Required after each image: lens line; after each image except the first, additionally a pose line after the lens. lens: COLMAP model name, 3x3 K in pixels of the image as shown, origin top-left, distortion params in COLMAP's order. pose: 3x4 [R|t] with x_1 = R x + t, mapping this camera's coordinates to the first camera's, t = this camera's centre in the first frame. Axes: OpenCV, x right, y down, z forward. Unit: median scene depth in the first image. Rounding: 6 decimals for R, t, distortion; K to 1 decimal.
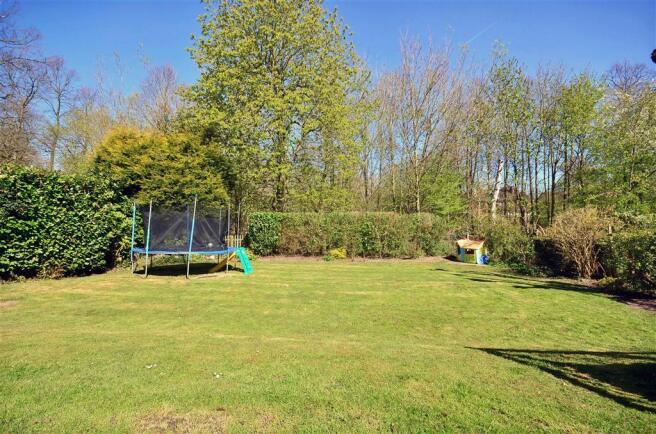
lens RADIAL K [[284.4, 0, 332.5], [0, 284.4, 223.4], [0, 0, 1]] dist [-0.003253, -0.000724]
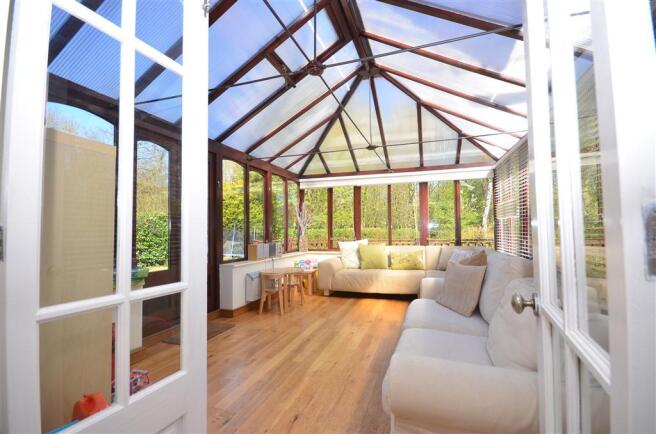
lens RADIAL K [[284.4, 0, 333.3], [0, 284.4, 220.0], [0, 0, 1]] dist [-0.003253, -0.000724]
pose [[0.955528, -0.023145, -0.293990, 0.482566], [0.009997, 0.998885, -0.046147, -0.020419], [0.294730, 0.041156, 0.954694, -0.400865]]
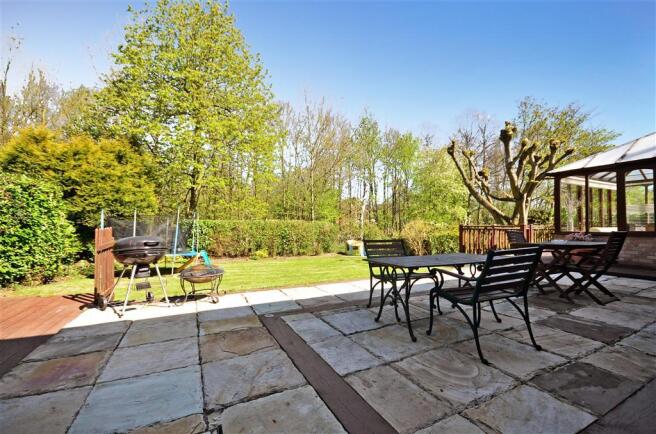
lens RADIAL K [[284.4, 0, 330.7], [0, 284.4, 226.4], [0, 0, 1]] dist [-0.003253, -0.000724]
pose [[0.885224, -0.000777, 0.465165, -0.343926], [0.003838, 0.999977, -0.005634, -0.004652], [-0.465150, 0.006773, 0.885206, -0.264561]]
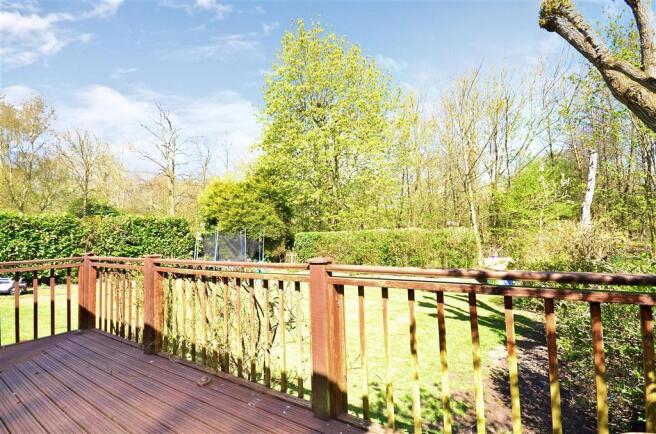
lens RADIAL K [[284.4, 0, 337.2], [0, 284.4, 217.9], [0, 0, 1]] dist [-0.003253, -0.000724]
pose [[0.865476, -0.056824, -0.497718, 0.556762], [0.028224, 0.997499, -0.064804, -0.021691], [0.500155, 0.042038, 0.864915, 0.048509]]
